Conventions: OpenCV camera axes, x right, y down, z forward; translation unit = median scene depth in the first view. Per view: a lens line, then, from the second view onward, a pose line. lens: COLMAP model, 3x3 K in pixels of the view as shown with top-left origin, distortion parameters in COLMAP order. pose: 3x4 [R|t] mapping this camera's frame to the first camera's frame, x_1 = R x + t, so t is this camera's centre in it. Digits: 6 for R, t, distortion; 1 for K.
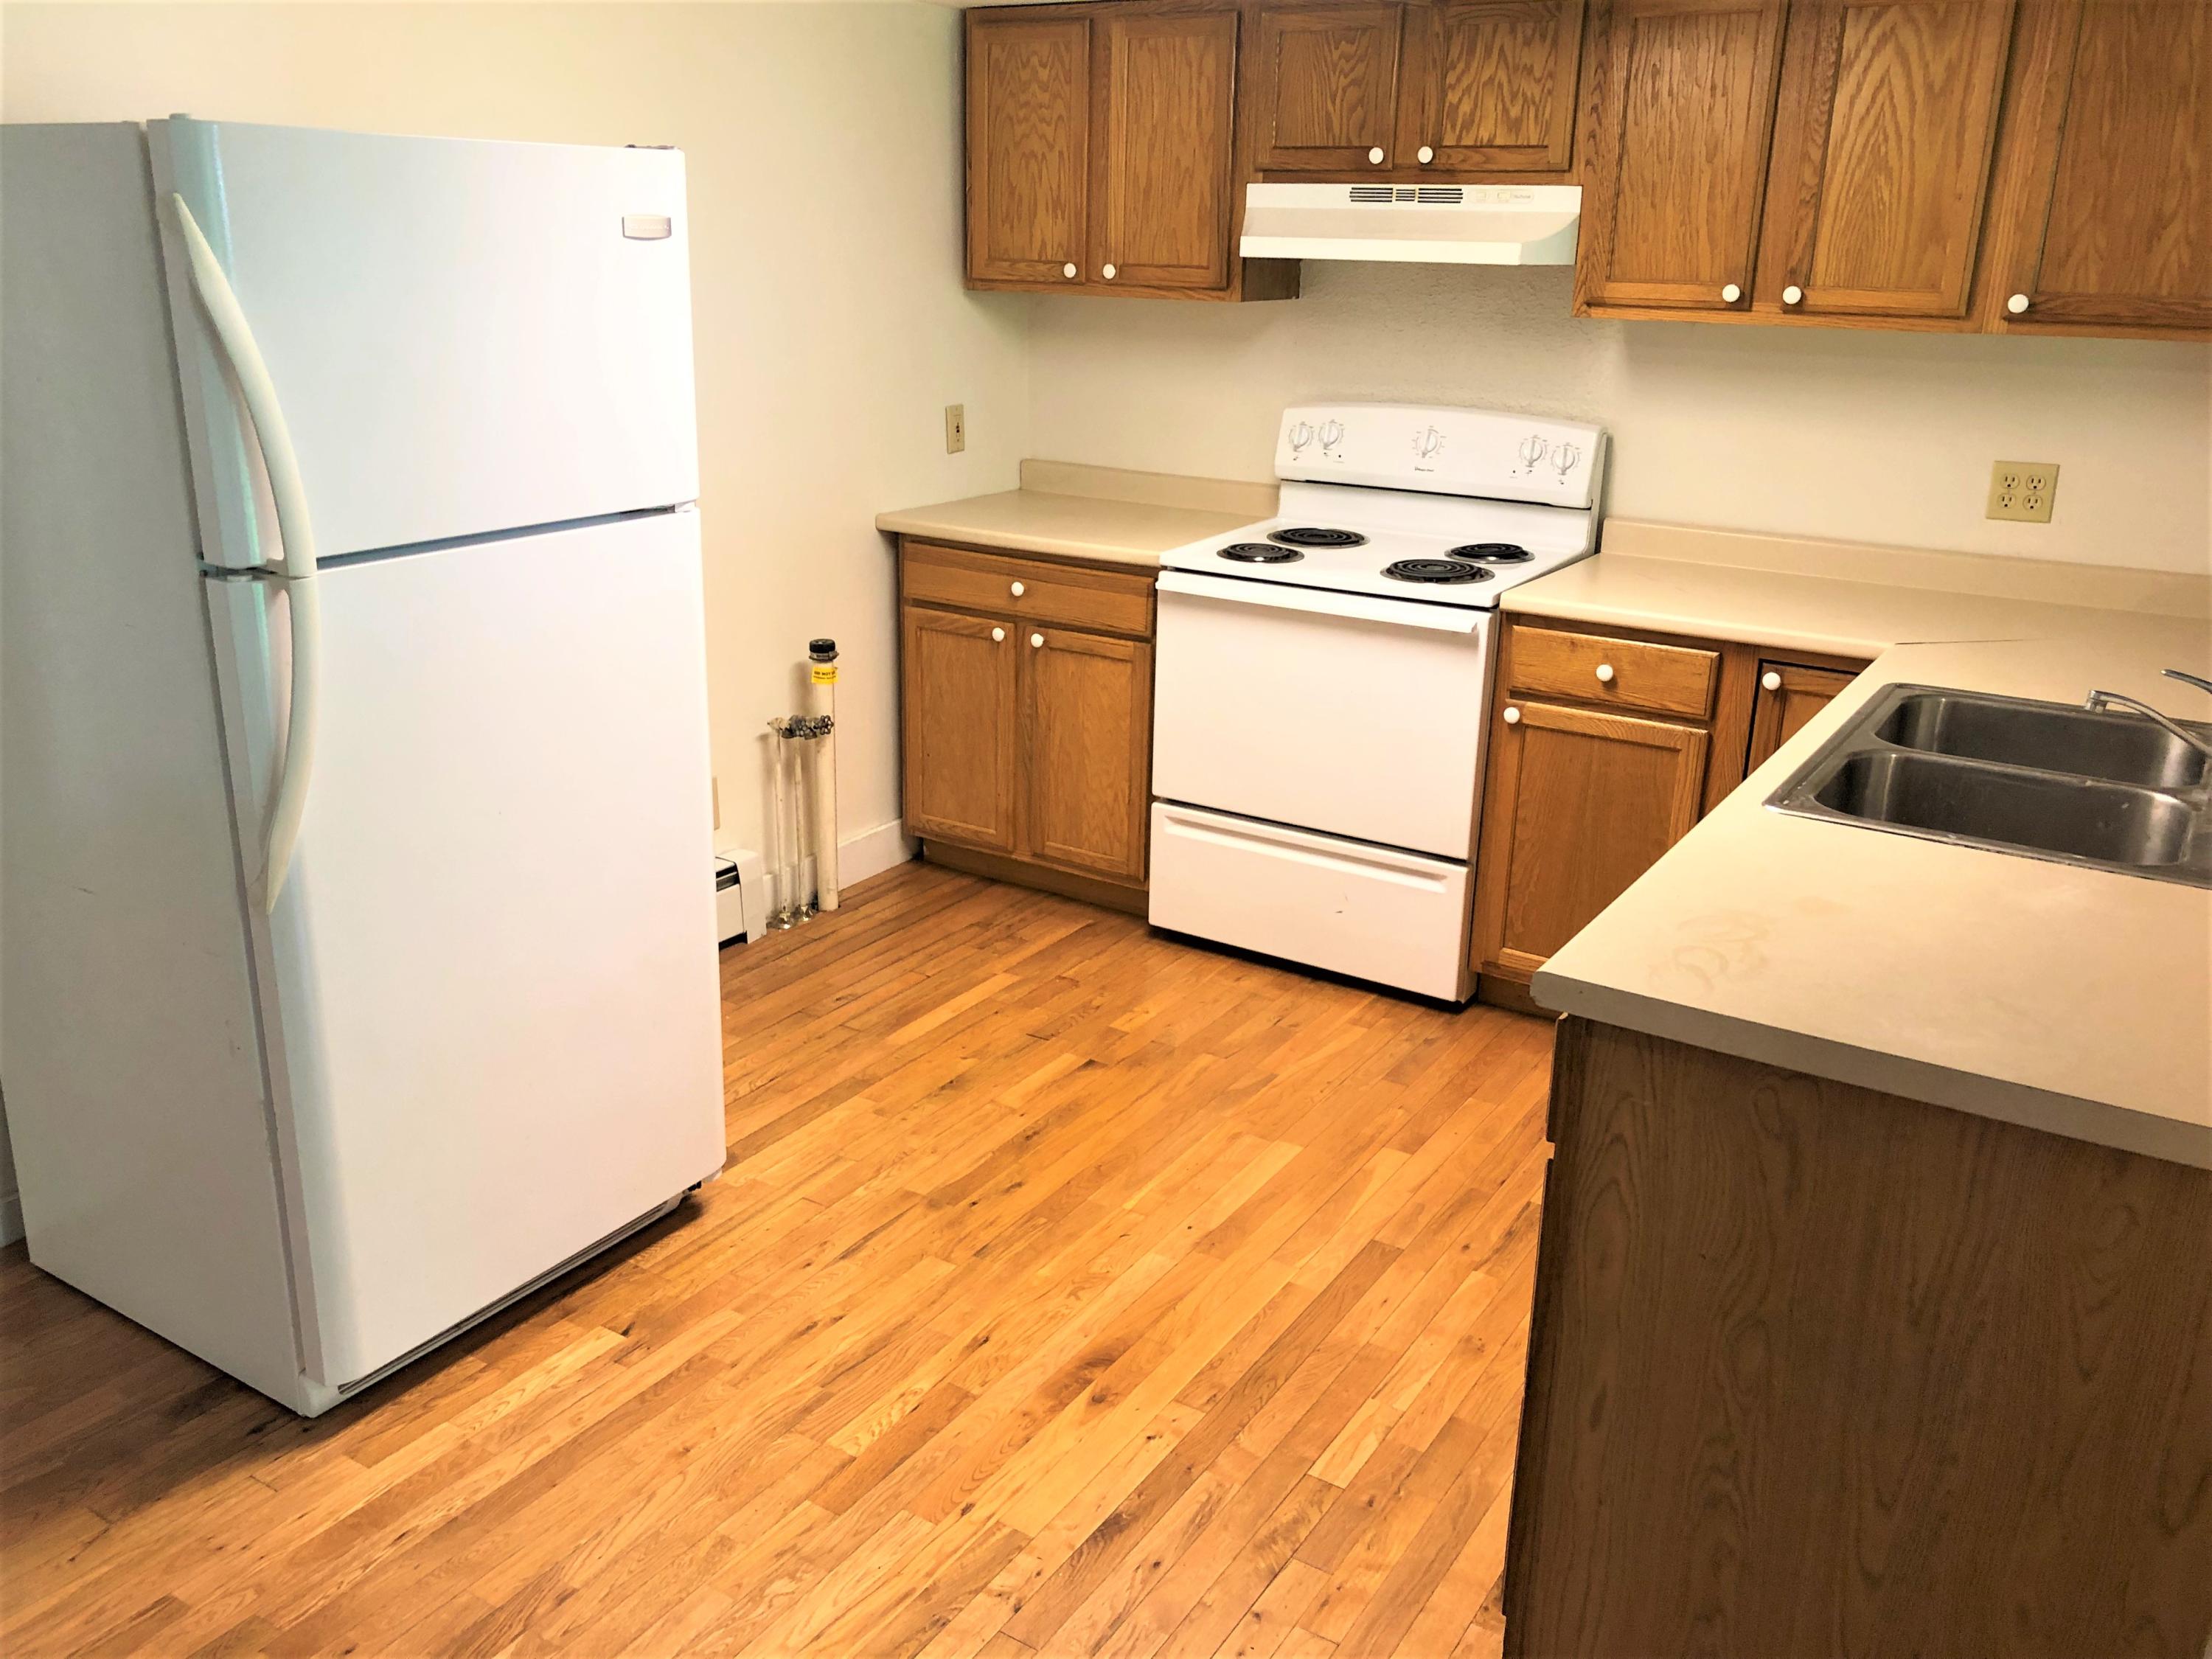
lens RADIAL K [[1799.7, 0, 1106.0], [0, 1799.7, 829.5], [0, 0, 1]] dist [0.018394, -0.002808]
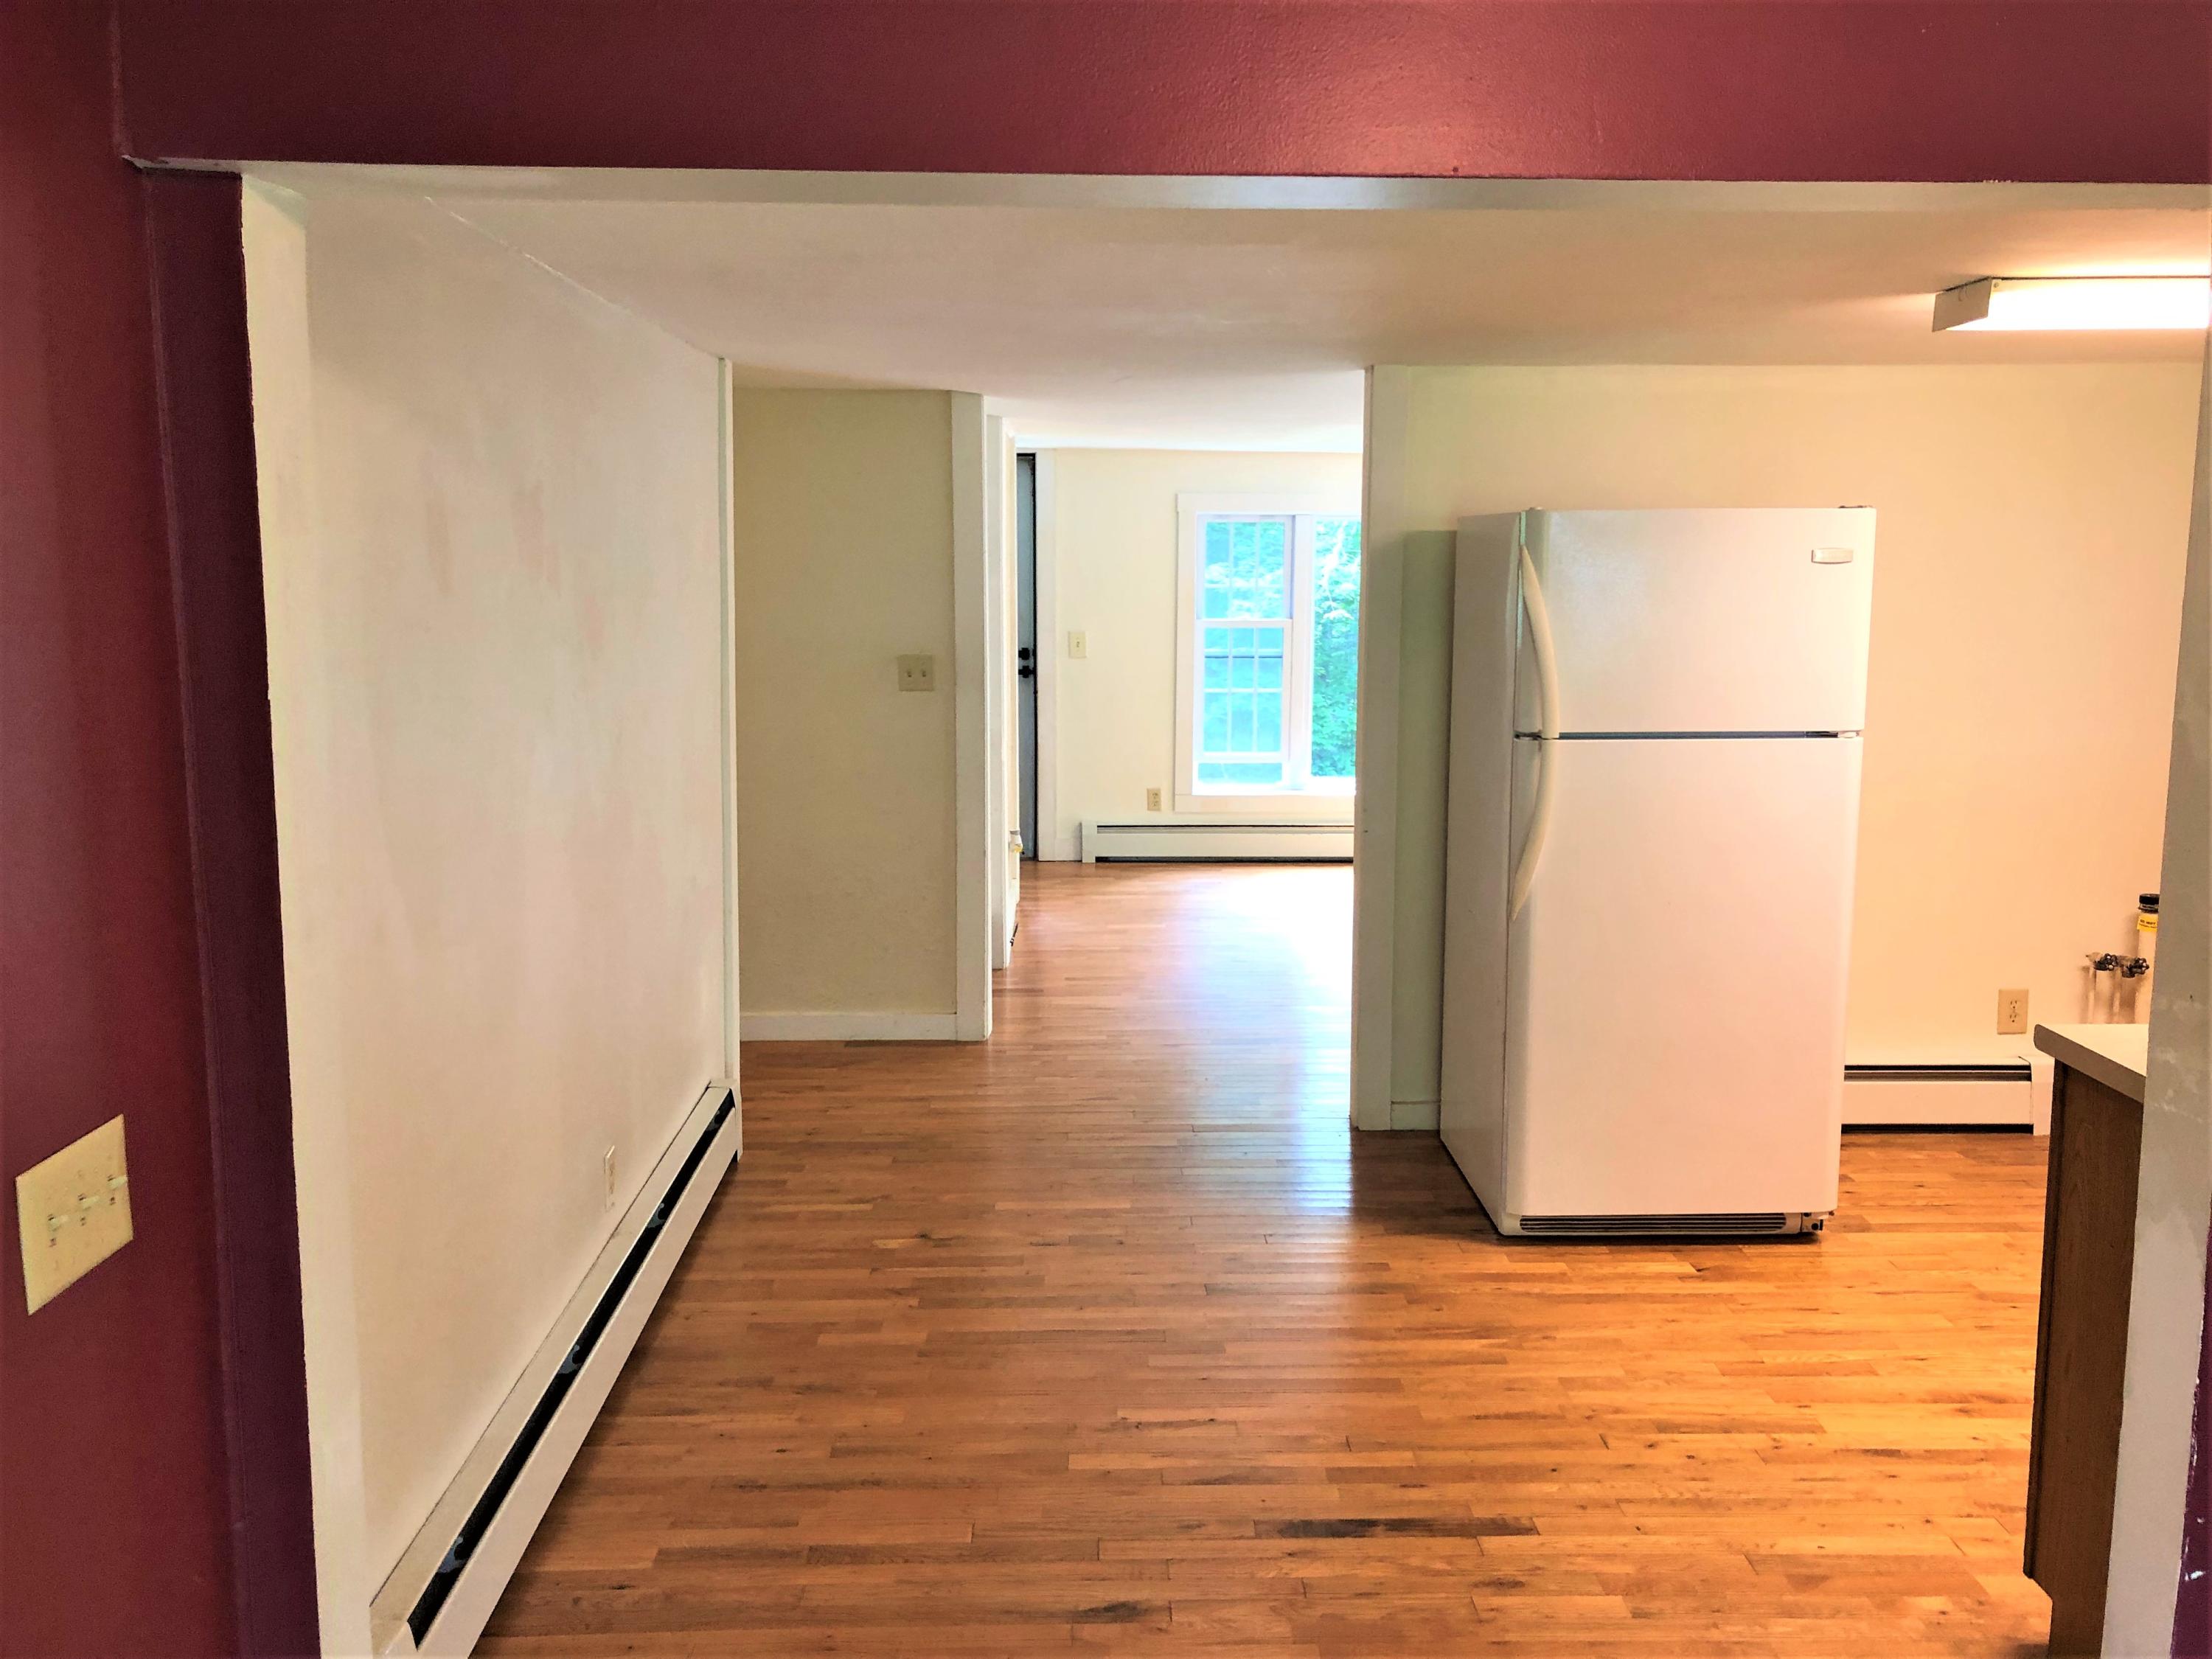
lens RADIAL K [[1799.7, 0, 1106.0], [0, 1799.7, 829.5], [0, 0, 1]] dist [0.018394, -0.002808]
pose [[0.554766, 0.102020, -0.825728, 0.690028], [-0.248313, 0.967525, -0.047291, 0.124541], [0.794088, 0.231275, 0.562082, -0.327982]]
